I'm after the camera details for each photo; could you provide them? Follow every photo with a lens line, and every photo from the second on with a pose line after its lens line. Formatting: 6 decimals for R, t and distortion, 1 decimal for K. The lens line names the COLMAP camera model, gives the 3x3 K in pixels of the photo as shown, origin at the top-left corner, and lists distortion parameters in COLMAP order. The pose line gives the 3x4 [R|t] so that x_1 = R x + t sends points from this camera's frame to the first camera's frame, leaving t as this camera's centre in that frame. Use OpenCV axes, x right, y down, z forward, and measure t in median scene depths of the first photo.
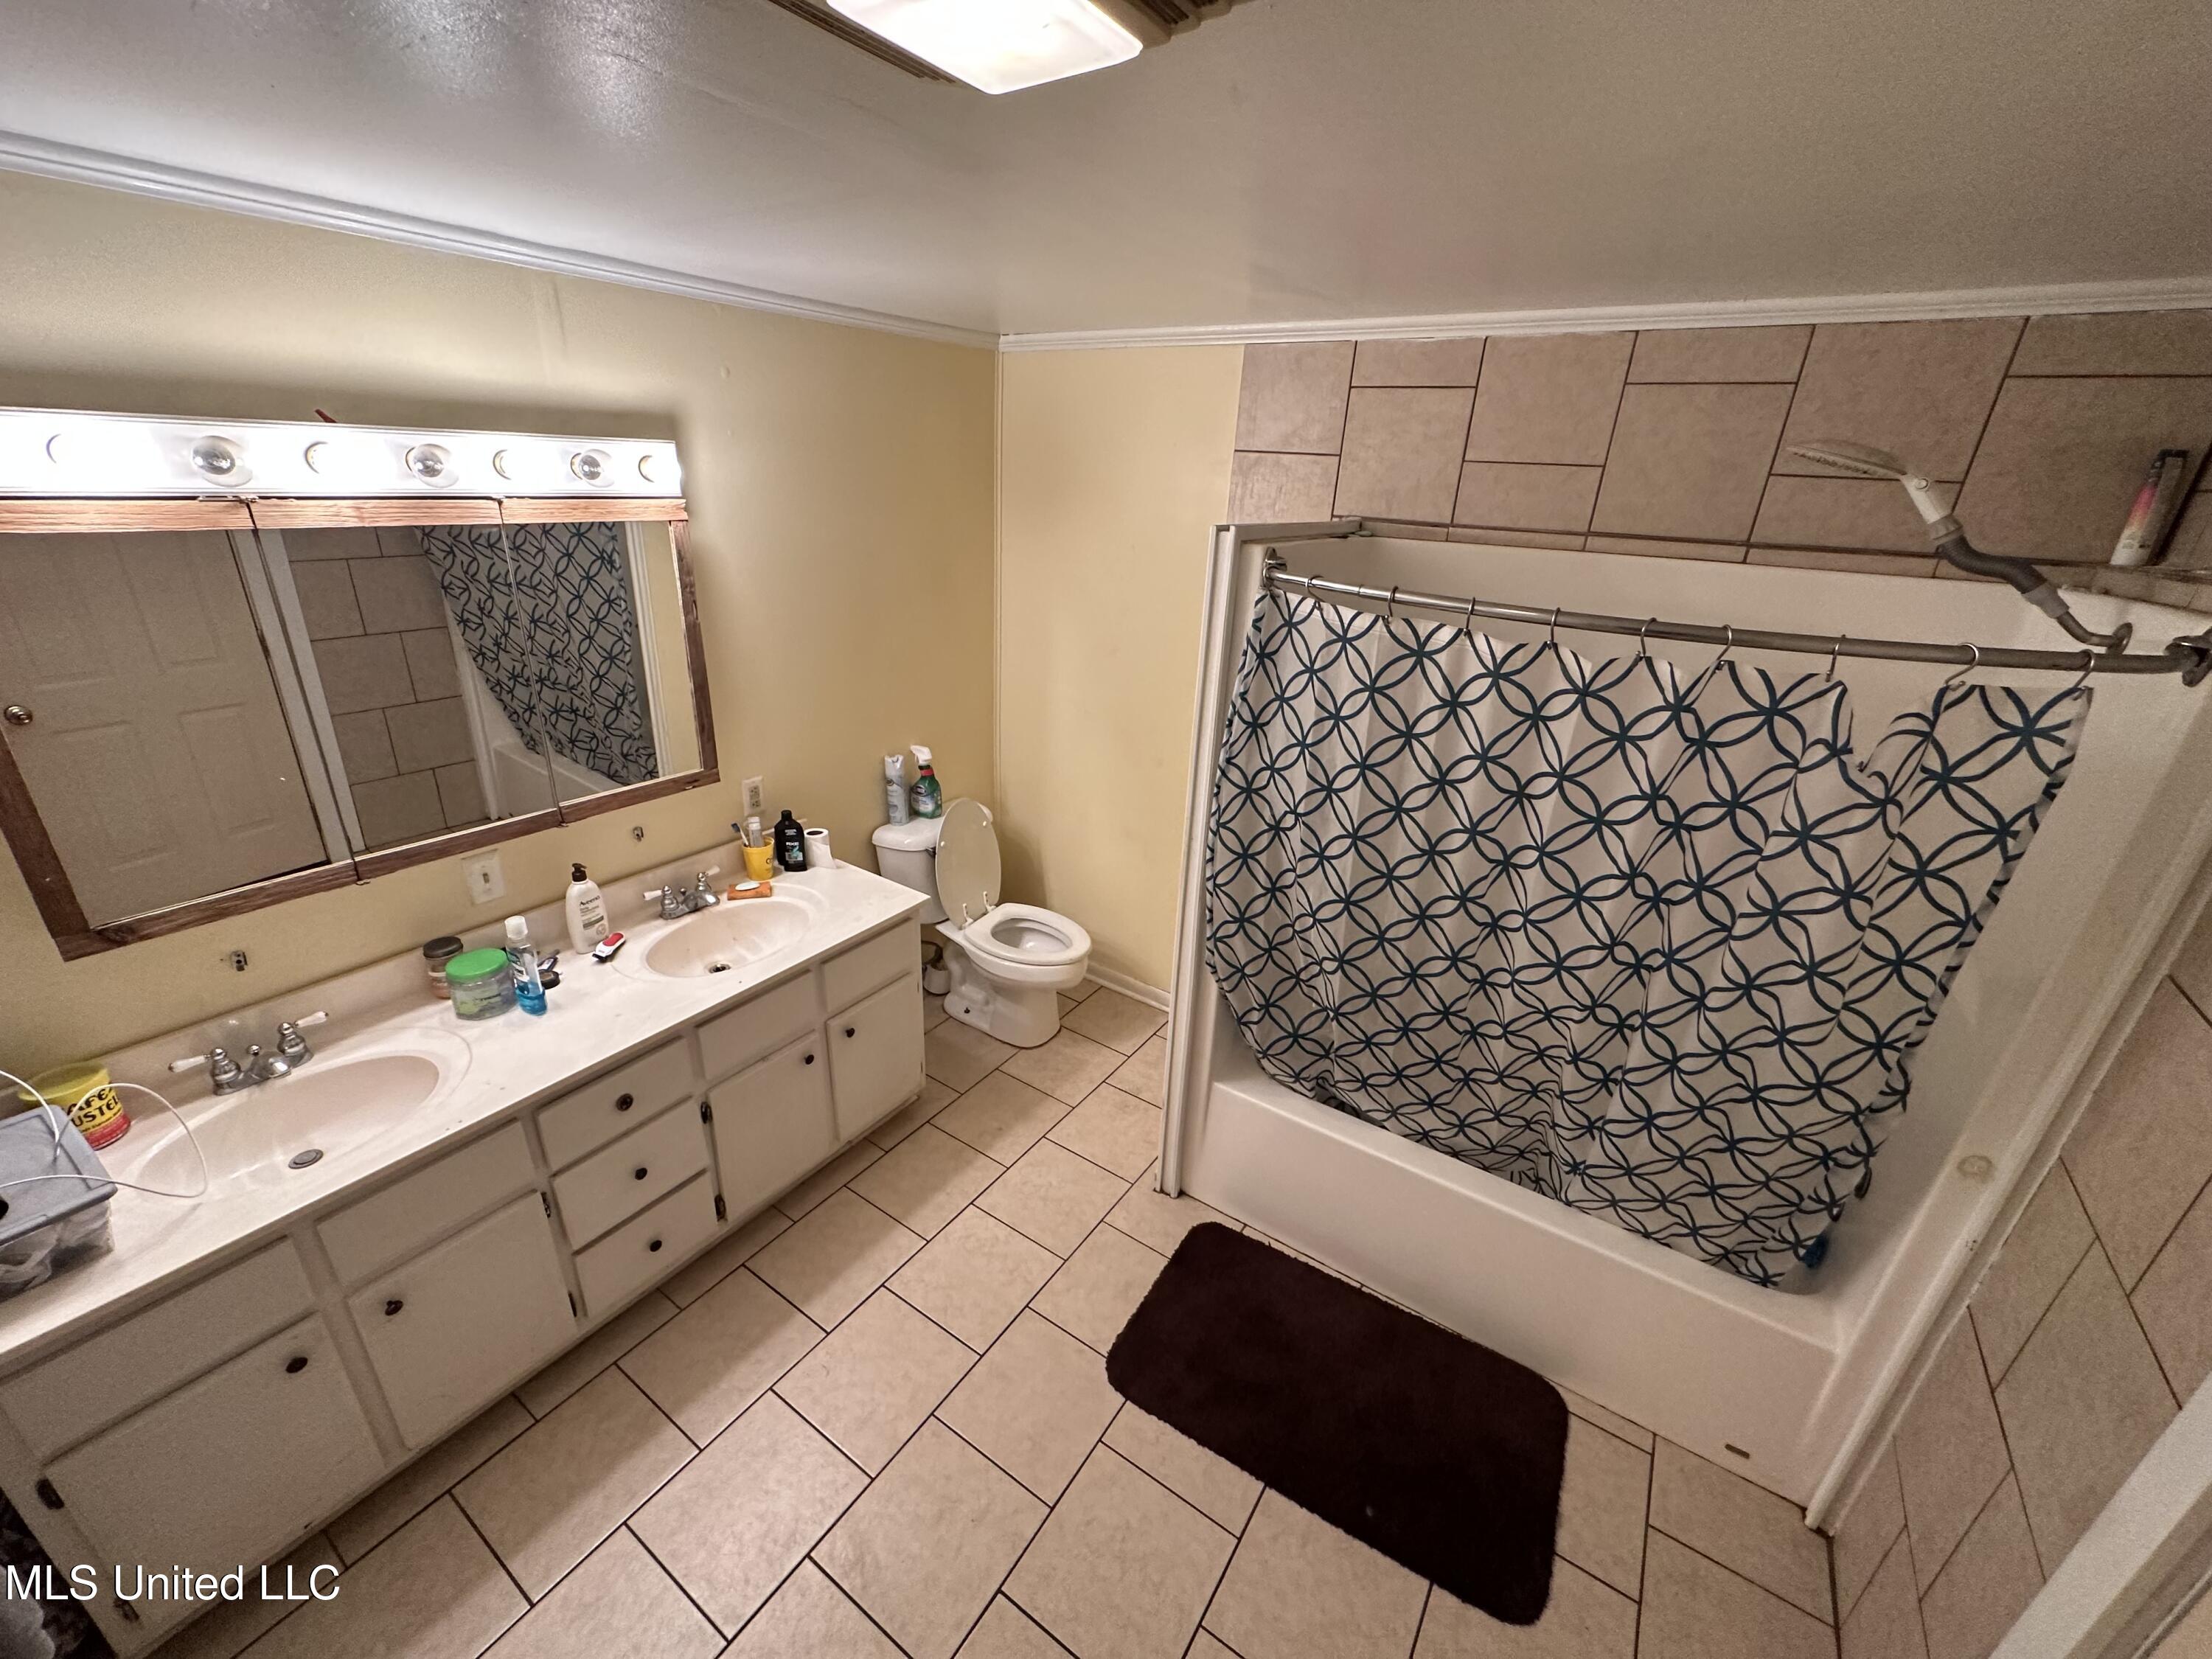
lens RADIAL K [[879.8, 0, 1104.1], [0, 879.8, 831.2], [0, 0, 1]] dist [-0.001669, 0.000239]
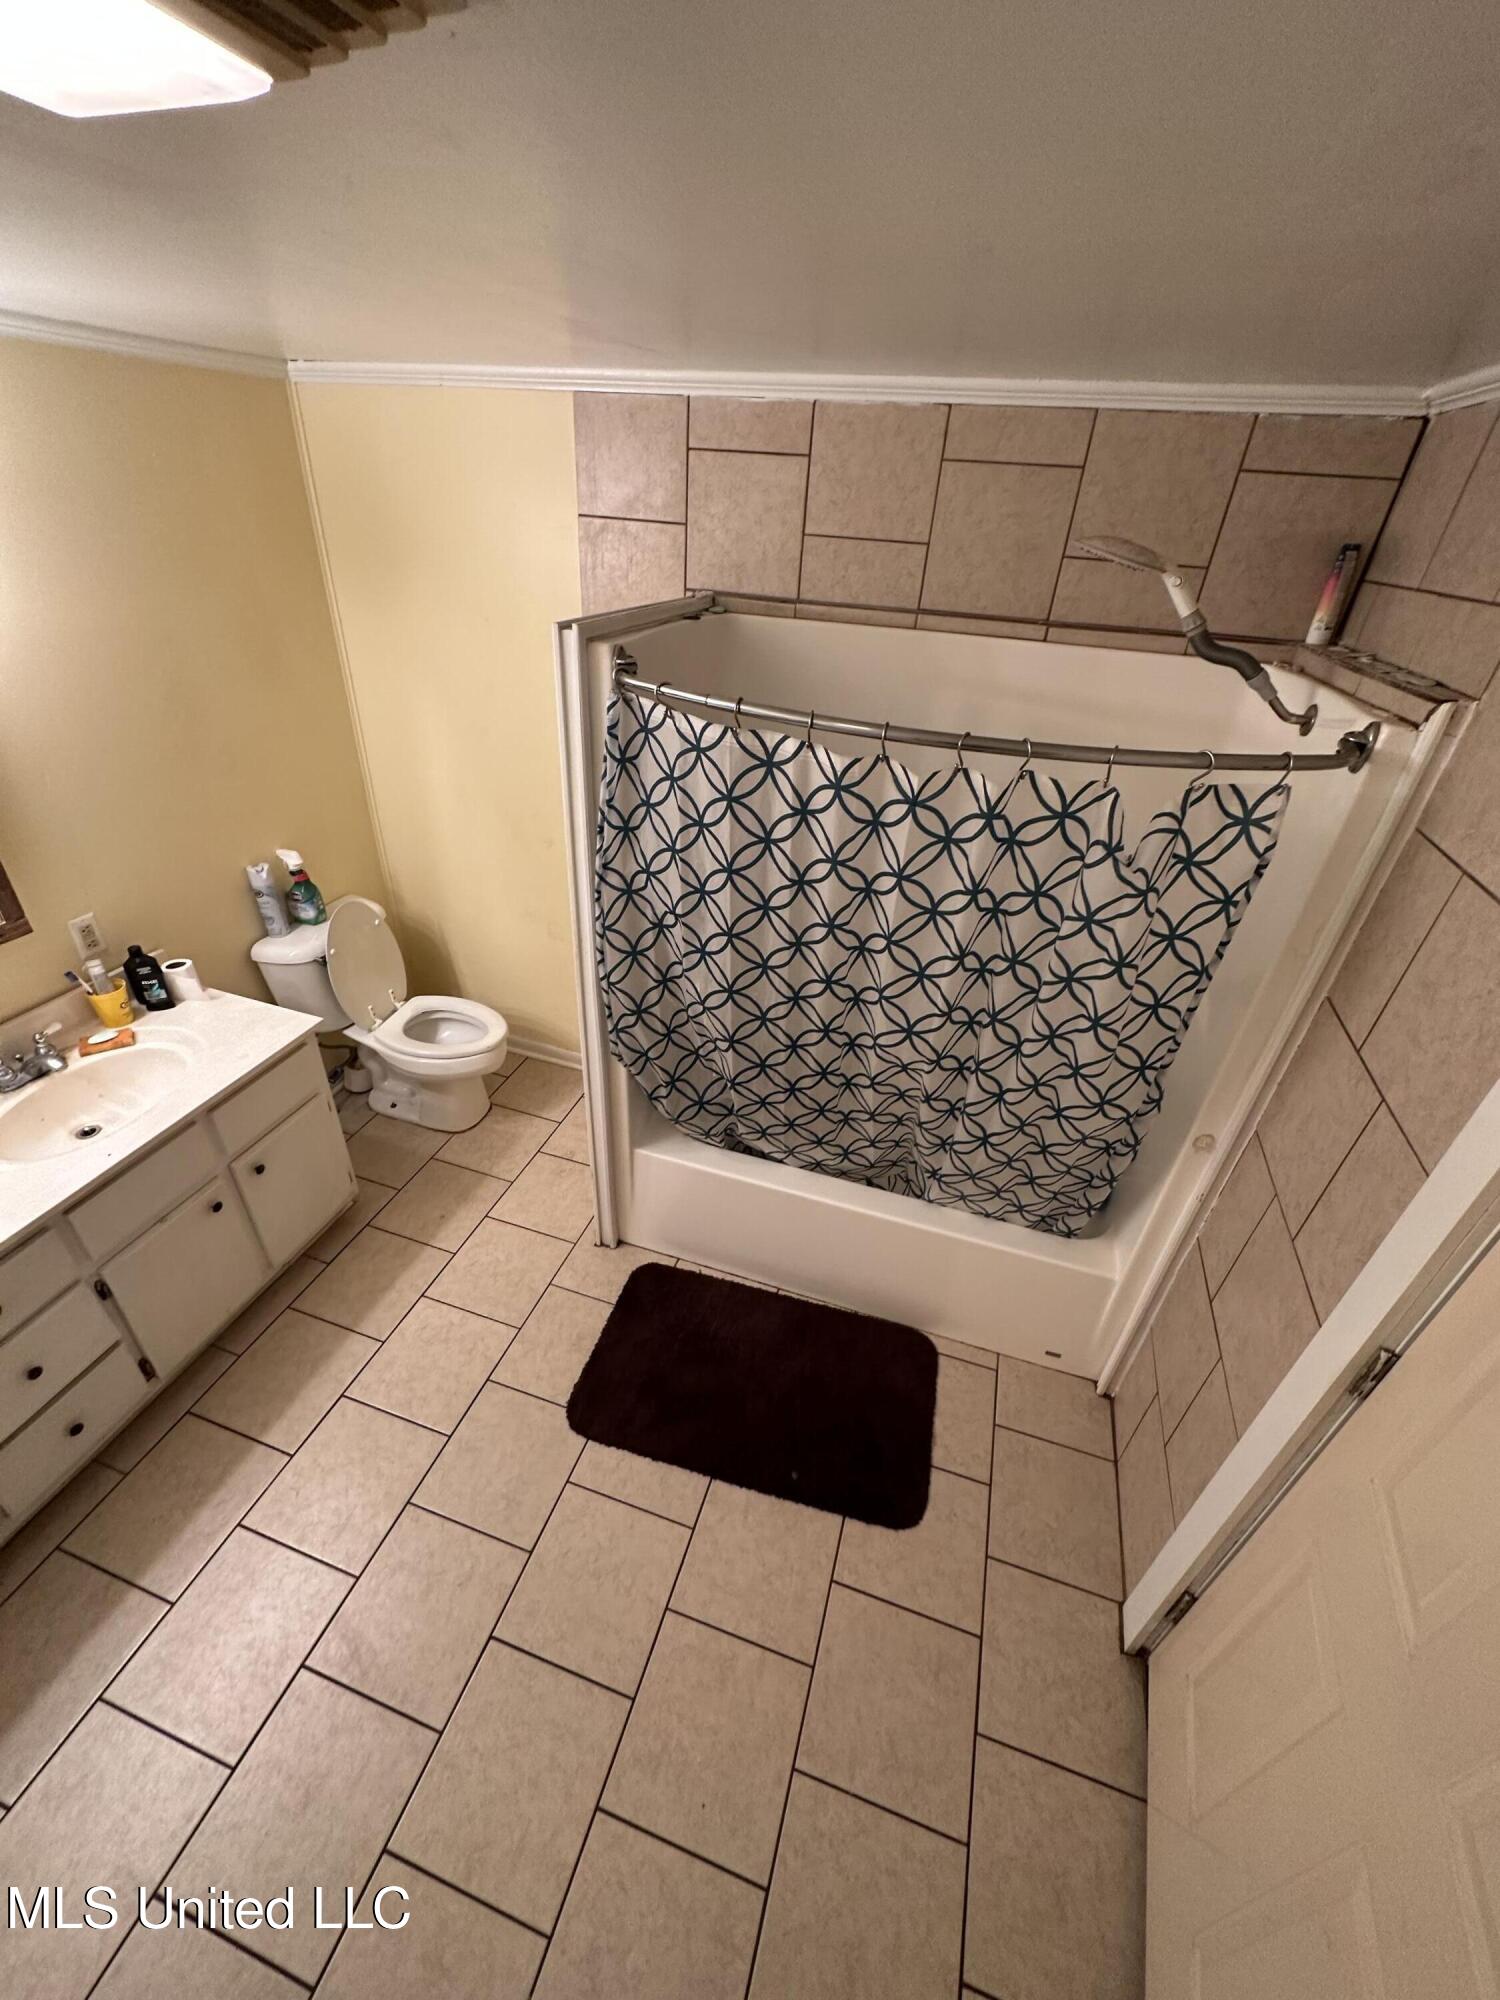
lens RADIAL K [[795.5, 0, 748.0], [0, 795.5, 1002.0], [0, 0, 1]] dist [-0.001669, 0.000239]
pose [[0.960843, -0.140728, 0.238698, 0.062013], [0.093563, 0.975612, 0.198565, -0.098976], [-0.260820, -0.168456, 0.950576, 0.062099]]
